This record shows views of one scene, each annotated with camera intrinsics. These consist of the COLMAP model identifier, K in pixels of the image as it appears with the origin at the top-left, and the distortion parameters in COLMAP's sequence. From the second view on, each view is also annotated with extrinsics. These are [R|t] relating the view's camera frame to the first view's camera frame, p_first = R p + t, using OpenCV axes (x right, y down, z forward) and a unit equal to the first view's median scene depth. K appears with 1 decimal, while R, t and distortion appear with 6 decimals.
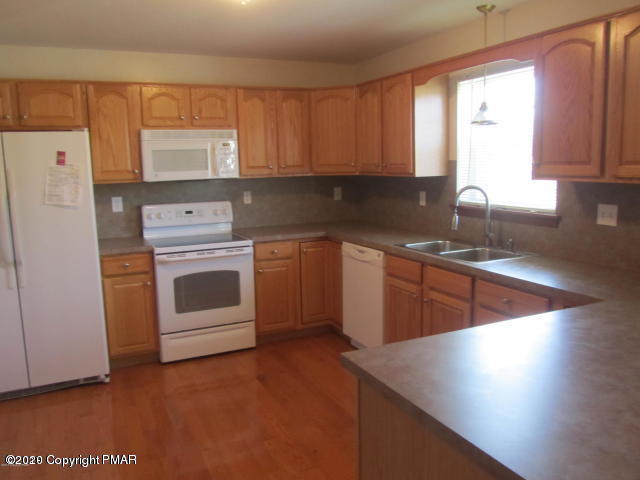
lens RADIAL K [[531.6, 0, 320.5], [0, 531.6, 240.5], [0, 0, 1]] dist [-0.035849, 0.009929]
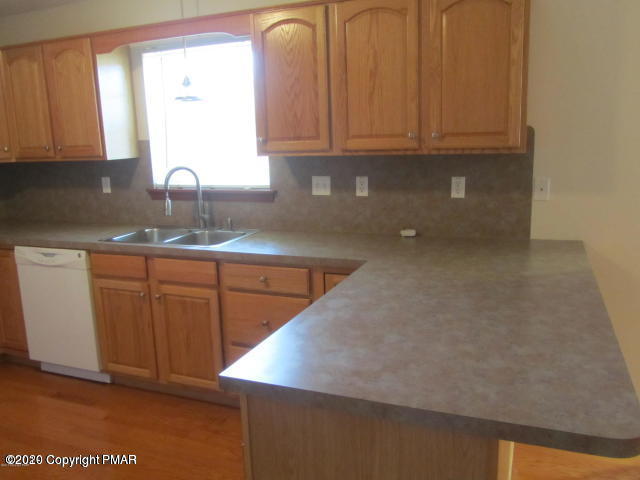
lens RADIAL K [[531.6, 0, 320.5], [0, 531.6, 240.5], [0, 0, 1]] dist [-0.035849, 0.009929]
pose [[0.742372, -0.137101, 0.655810, -0.162553], [0.116858, 0.990331, 0.074753, -0.014751], [-0.659718, 0.021142, 0.751216, 0.135797]]
